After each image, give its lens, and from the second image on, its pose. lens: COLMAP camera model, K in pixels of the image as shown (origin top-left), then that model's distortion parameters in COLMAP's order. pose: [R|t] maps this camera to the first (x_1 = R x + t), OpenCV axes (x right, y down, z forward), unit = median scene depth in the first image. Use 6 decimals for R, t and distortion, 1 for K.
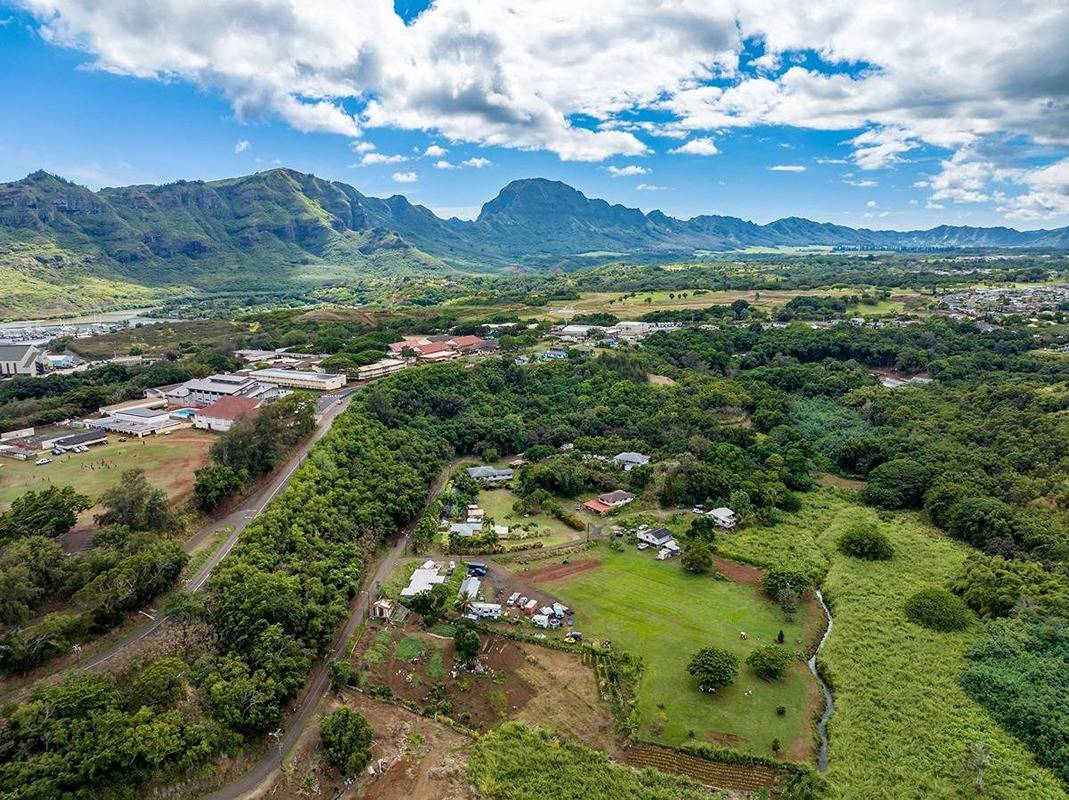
lens RADIAL K [[755.2, 0, 534.5], [0, 755.2, 400.0], [0, 0, 1]] dist [-0.051771, 0.020736]
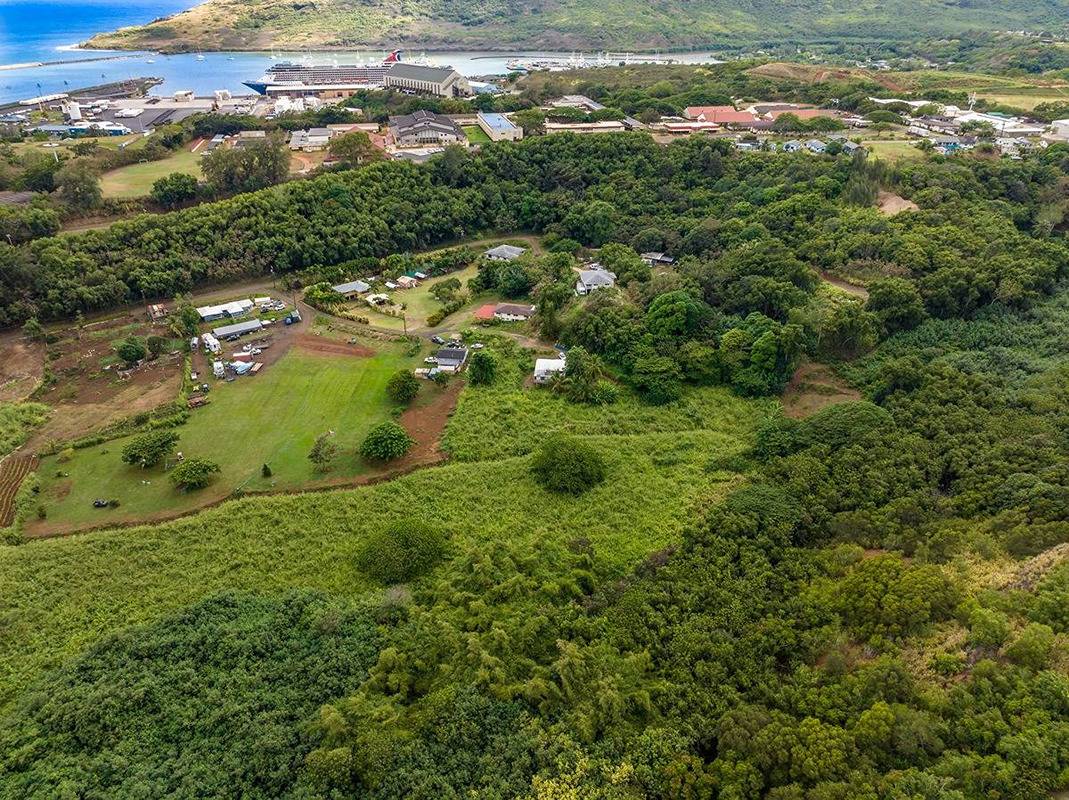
lens RADIAL K [[751.7, 0, 530.3], [0, 751.7, 404.4], [0, 0, 1]] dist [-0.028888, 0.041539]
pose [[0.632286, 0.386631, -0.671365, 0.127373], [-0.160562, 0.913154, 0.374658, -0.016809], [0.757914, -0.129096, 0.639453, 0.077913]]
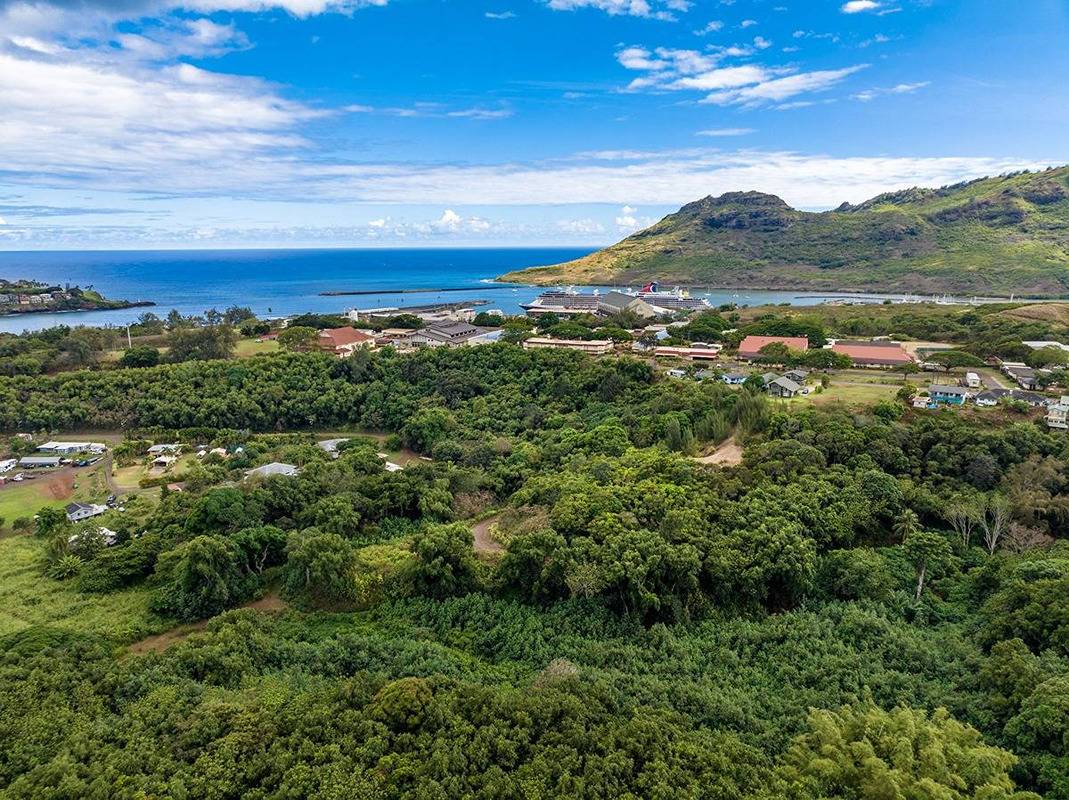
lens RADIAL K [[751.7, 0, 530.3], [0, 751.7, 404.4], [0, 0, 1]] dist [-0.028888, 0.041539]
pose [[0.089829, 0.215986, -0.972255, 0.165118], [-0.189184, 0.962129, 0.196257, -0.035216], [0.977824, 0.166306, 0.127289, 0.216152]]
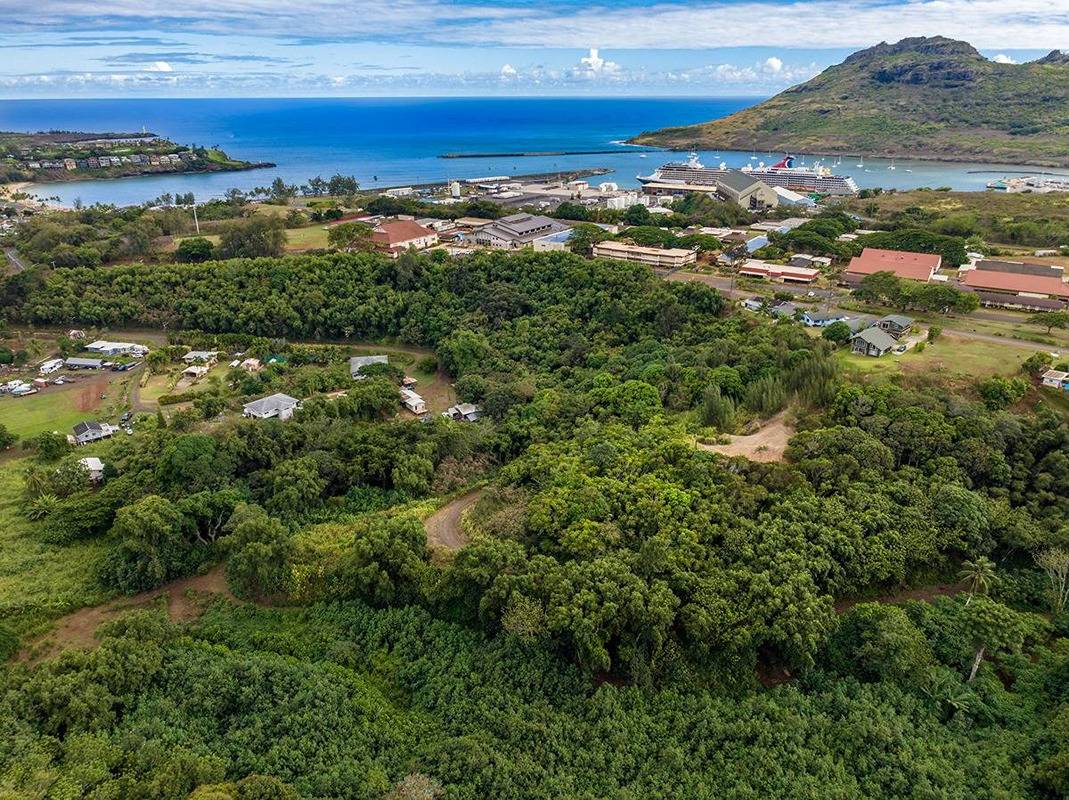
lens RADIAL K [[751.7, 0, 530.3], [0, 751.7, 404.4], [0, 0, 1]] dist [-0.028888, 0.041539]
pose [[-0.097767, 0.390467, -0.915411, 0.141830], [-0.191176, 0.895318, 0.402315, -0.047934], [0.976675, 0.214338, -0.012885, 0.234735]]
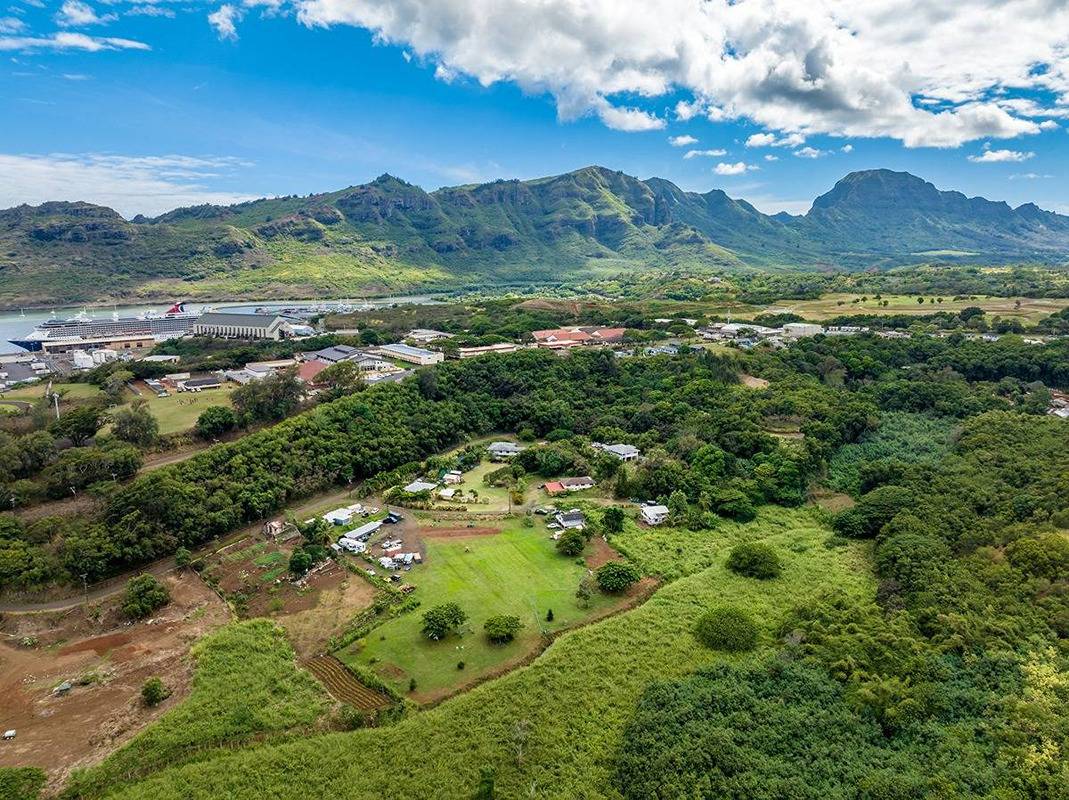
lens RADIAL K [[755.5, 0, 531.7], [0, 755.5, 402.1], [0, 0, 1]] dist [-0.035337, -0.008801]
pose [[0.902998, 0.094494, -0.419125, 0.082991], [-0.090822, 0.995452, 0.028755, -0.001032], [0.419936, 0.012100, 0.907473, 0.003411]]
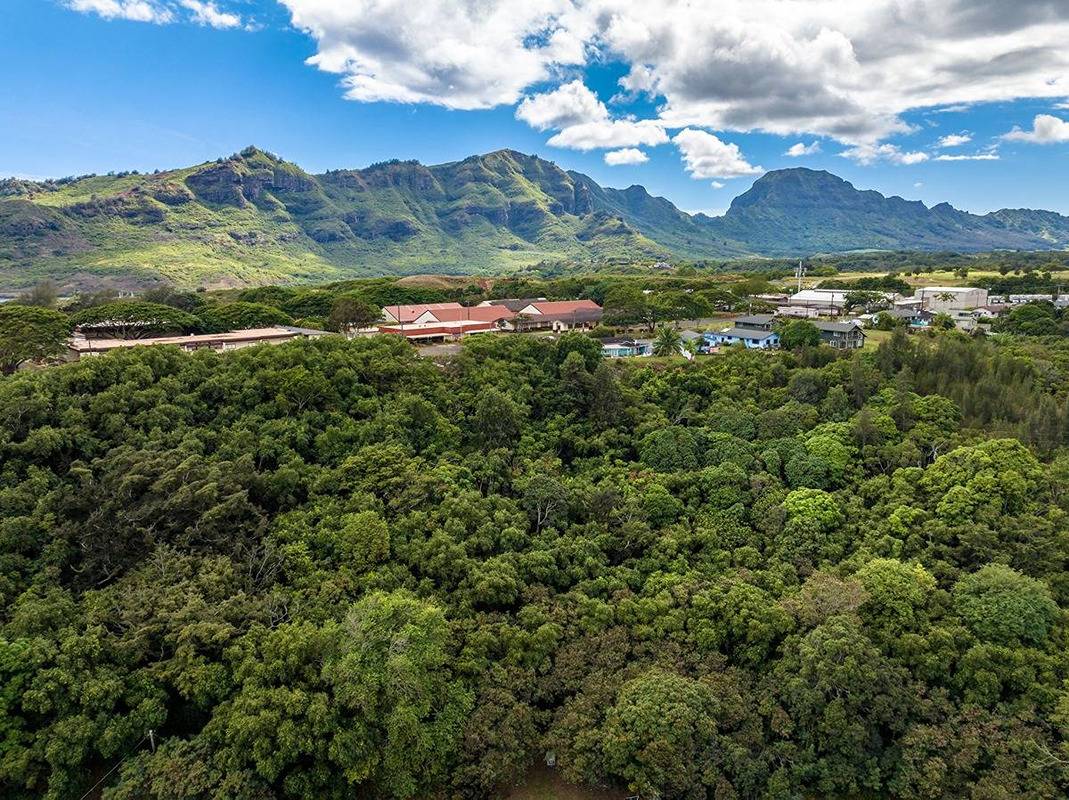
lens RADIAL K [[751.7, 0, 530.3], [0, 751.7, 404.4], [0, 0, 1]] dist [-0.028888, 0.041539]
pose [[0.945863, 0.068498, -0.317255, 0.013228], [-0.068890, 0.997574, 0.009996, -0.007362], [0.317170, 0.012400, 0.948287, 0.180586]]
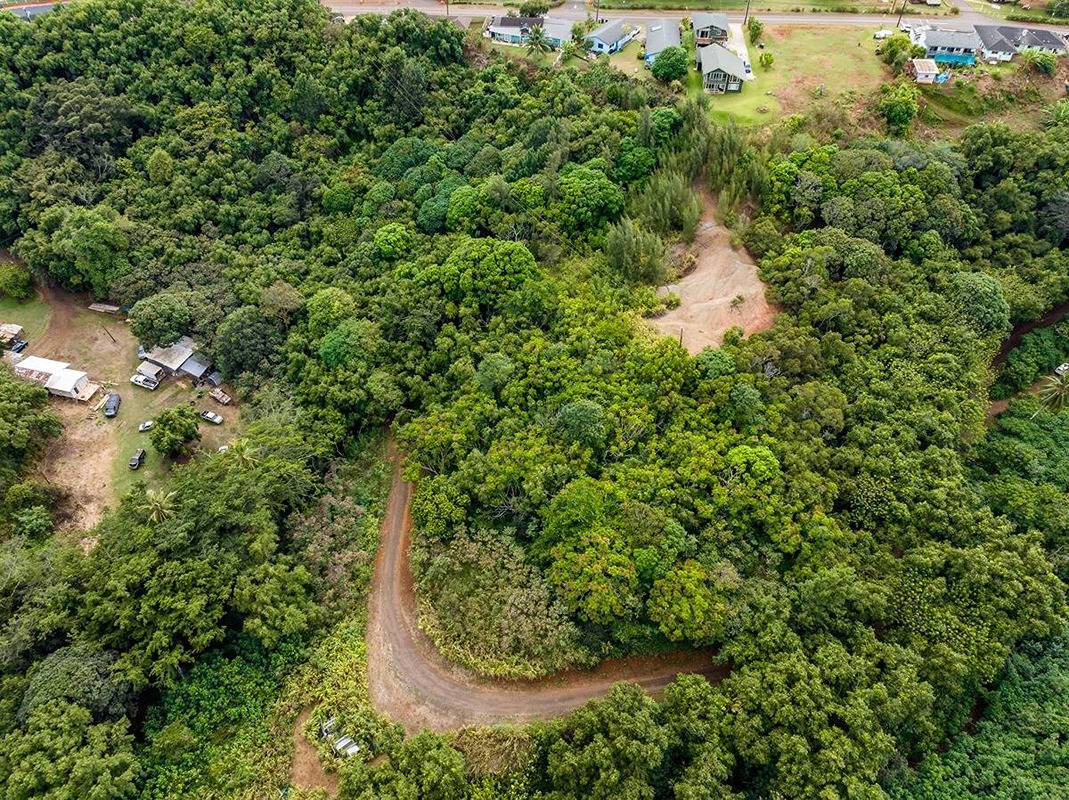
lens RADIAL K [[751.7, 0, 530.3], [0, 751.7, 404.4], [0, 0, 1]] dist [-0.028888, 0.041539]
pose [[0.543183, 0.620474, -0.565654, 0.083069], [-0.164981, 0.739449, 0.652684, -0.043592], [0.823245, -0.261205, 0.504023, 0.210514]]
